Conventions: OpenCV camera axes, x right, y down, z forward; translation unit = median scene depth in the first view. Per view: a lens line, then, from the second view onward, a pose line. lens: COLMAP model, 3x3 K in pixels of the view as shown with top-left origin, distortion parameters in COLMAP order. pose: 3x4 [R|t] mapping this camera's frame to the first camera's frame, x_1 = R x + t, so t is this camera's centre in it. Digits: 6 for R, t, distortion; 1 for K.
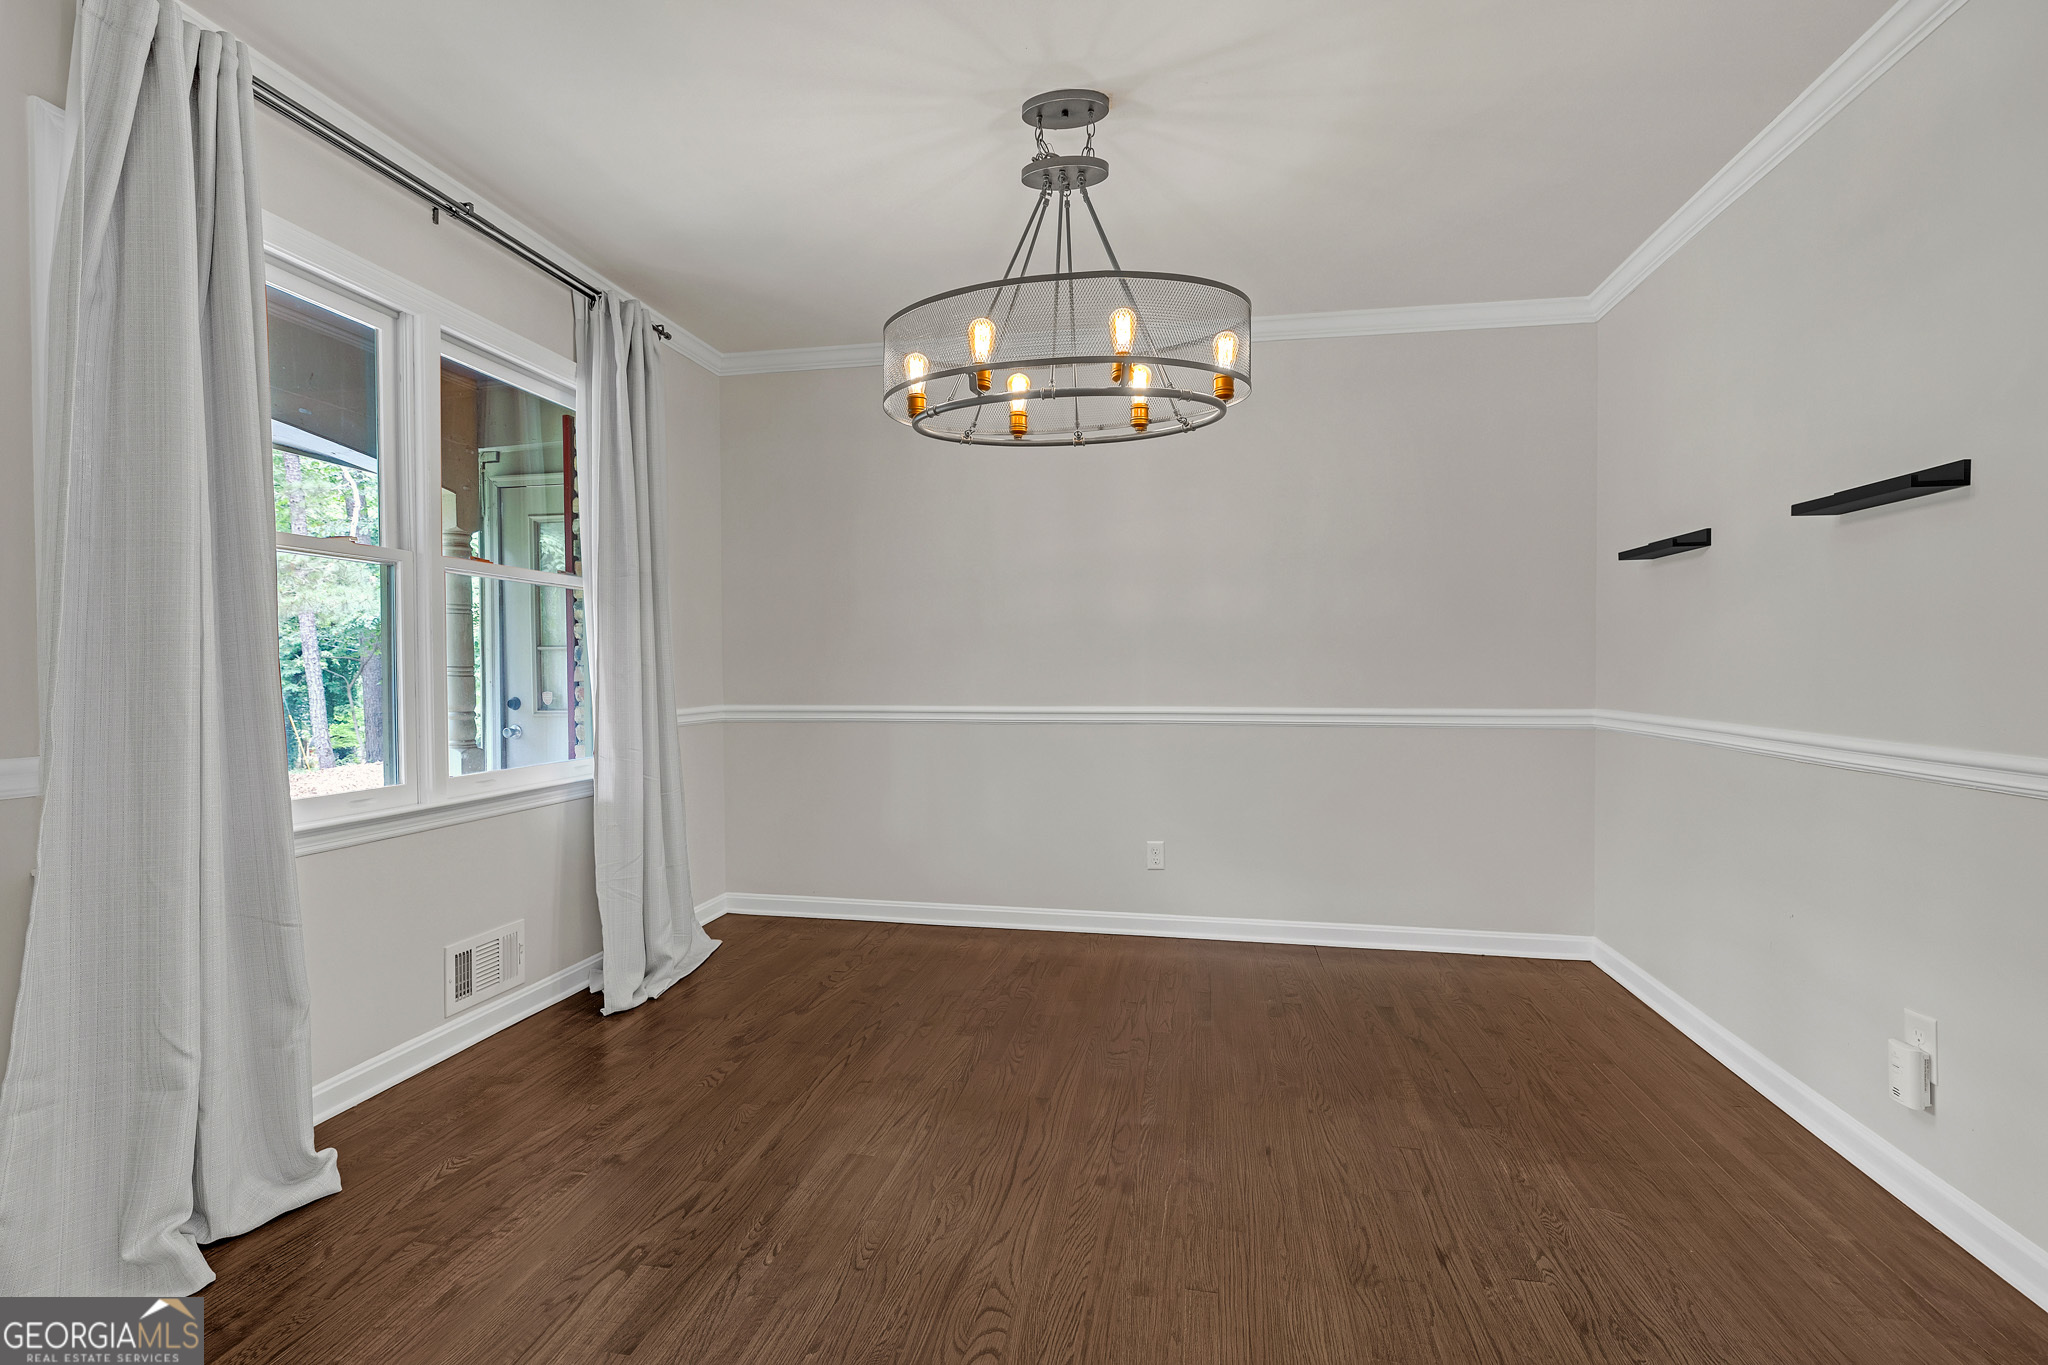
lens RADIAL K [[879.0, 0, 1032.1], [0, 879.0, 681.4], [0, 0, 1]] dist [-0.001786, -0.000743]
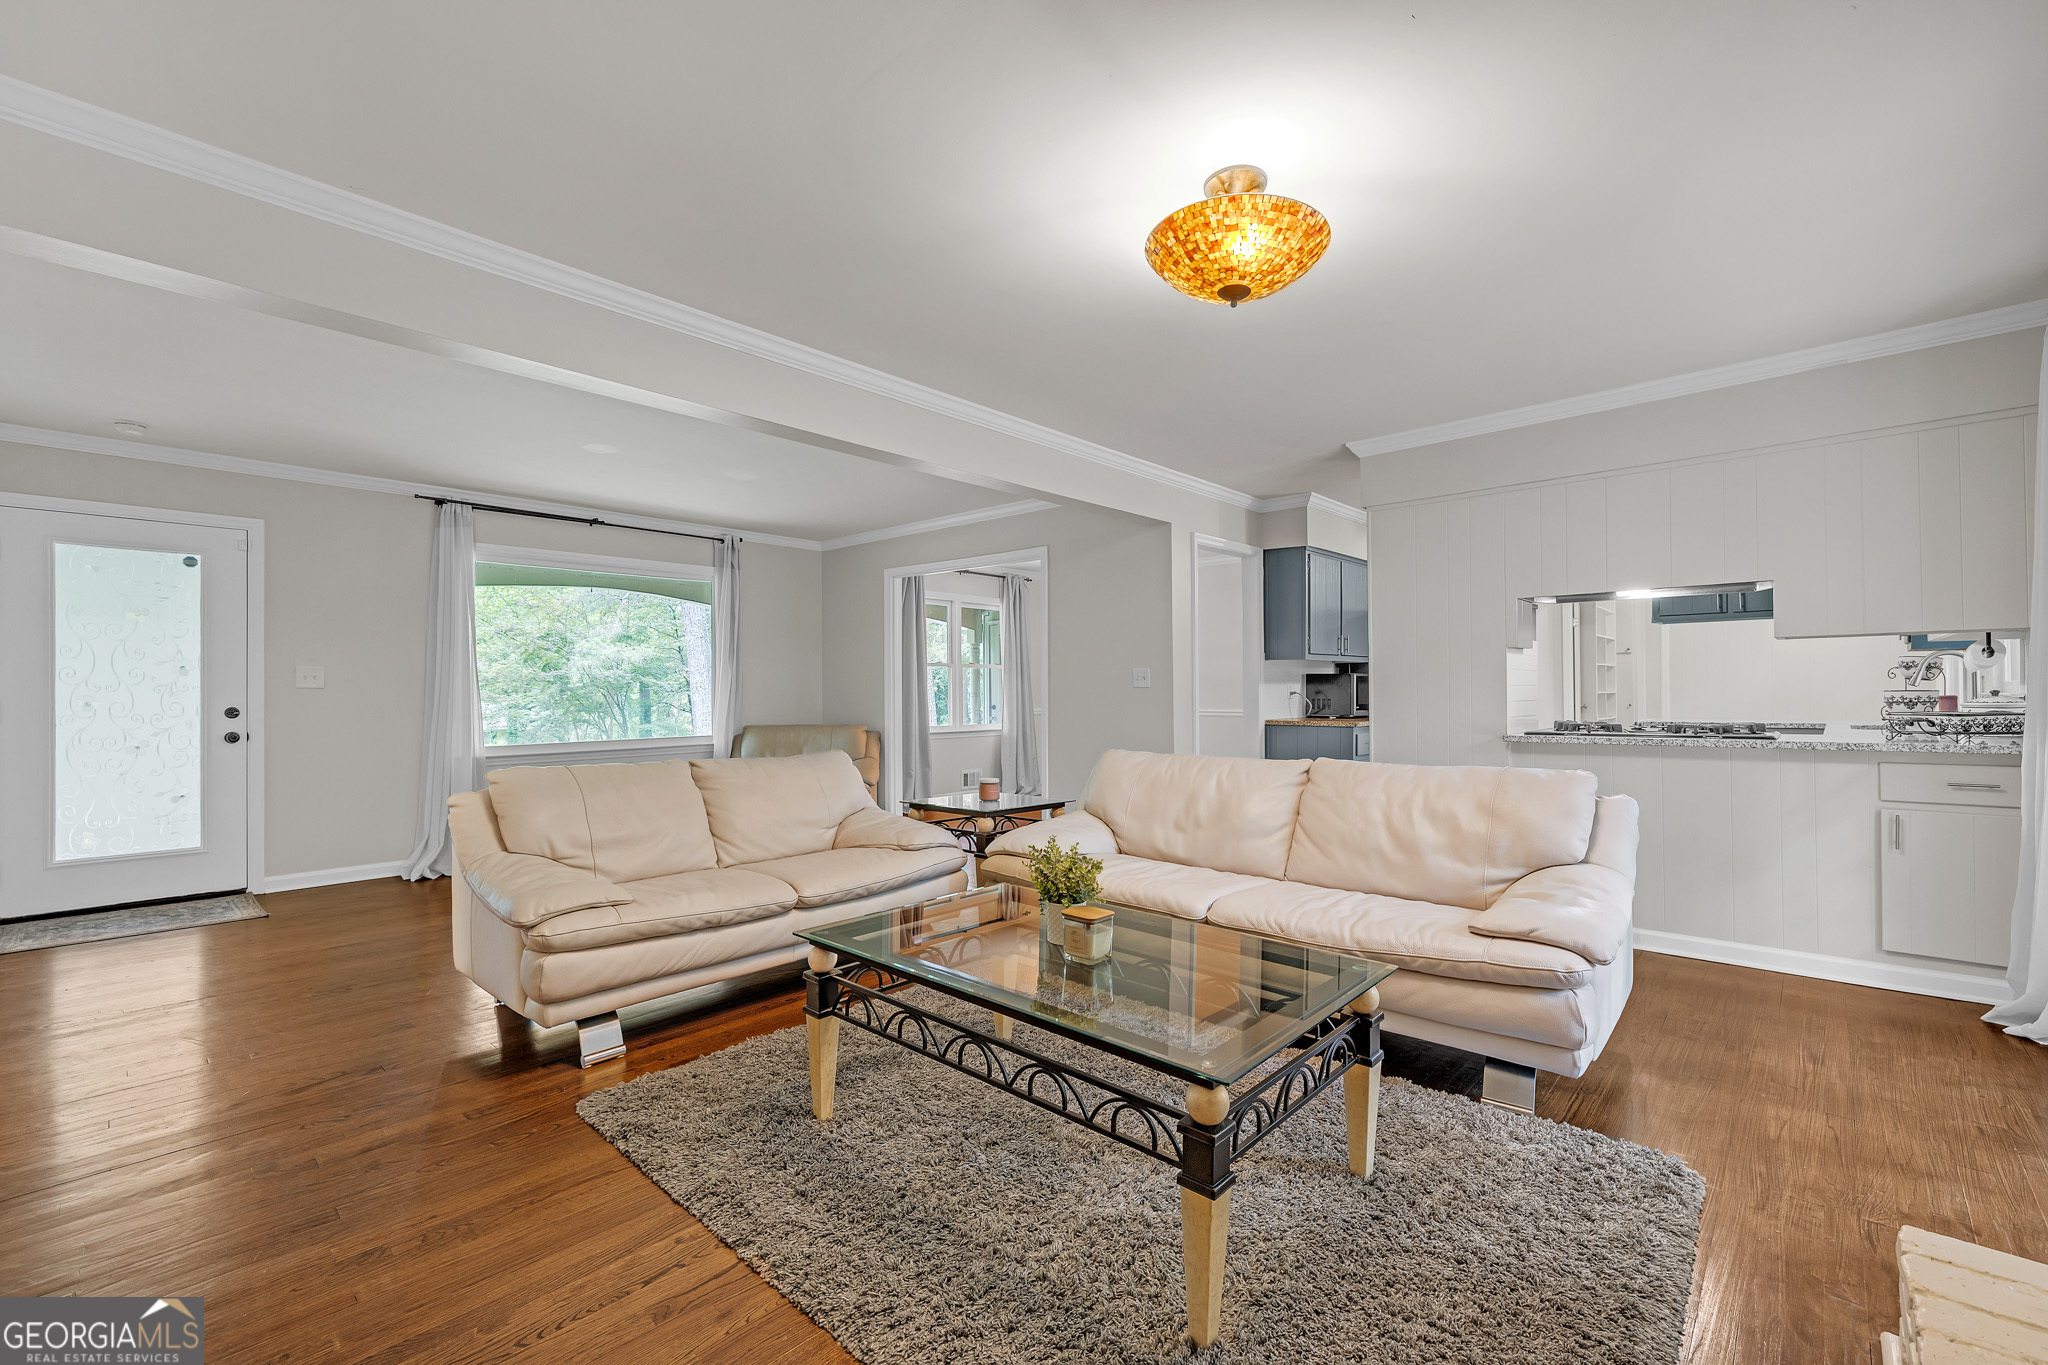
lens RADIAL K [[879.0, 0, 1024.0], [0, 879.0, 683.8], [0, 0, 1]] dist [-0.001786, -0.000743]
pose [[0.837545, -0.002469, -0.546363, 1.421850], [-0.005709, 0.999896, -0.013271, -0.016752], [0.546339, 0.014234, 0.837443, -1.770730]]
